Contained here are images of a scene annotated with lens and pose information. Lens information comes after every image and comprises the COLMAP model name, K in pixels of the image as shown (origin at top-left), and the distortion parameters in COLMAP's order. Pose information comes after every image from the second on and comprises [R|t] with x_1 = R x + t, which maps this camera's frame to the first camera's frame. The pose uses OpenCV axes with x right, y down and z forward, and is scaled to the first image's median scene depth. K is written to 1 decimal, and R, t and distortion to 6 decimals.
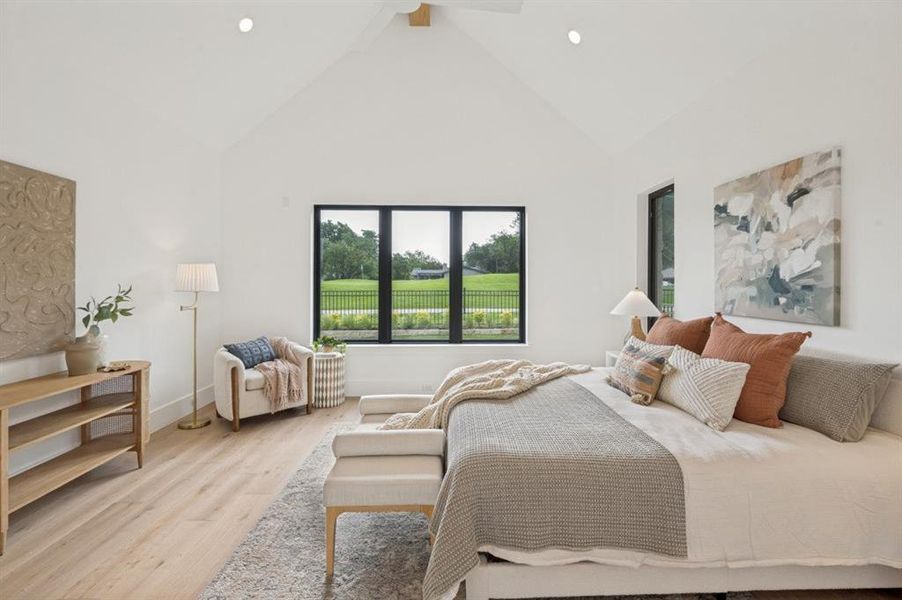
lens RADIAL K [[424.8, 0, 450.0], [0, 424.8, 290.6], [0, 0, 1]] dist [-0.013046, -0.002541]
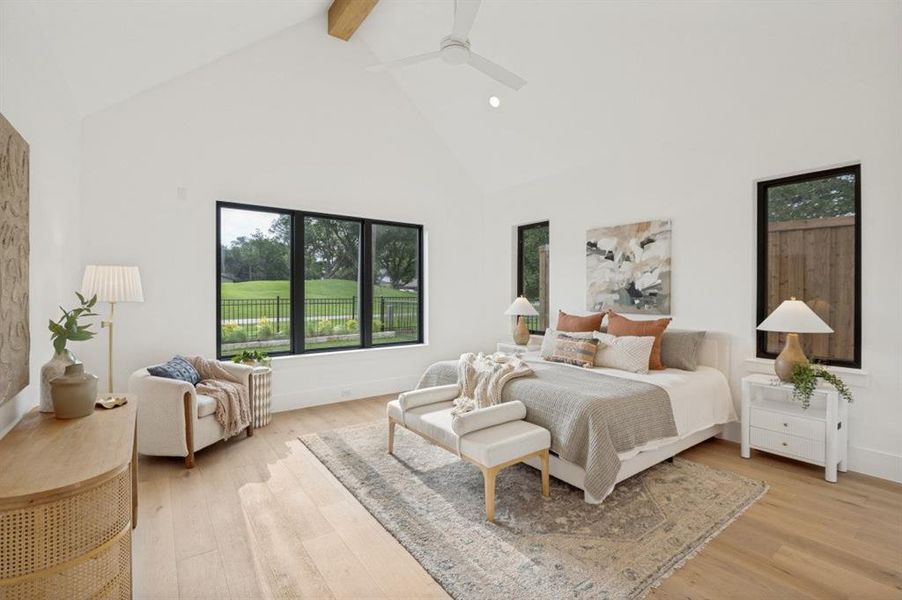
lens RADIAL K [[424.8, 0, 453.5], [0, 424.8, 301.7], [0, 0, 1]] dist [-0.013046, -0.002541]
pose [[0.809387, -0.012681, 0.587138, -0.720077], [0.008179, 0.999913, 0.010320, -0.001000], [-0.587218, -0.003551, 0.809421, 0.024285]]
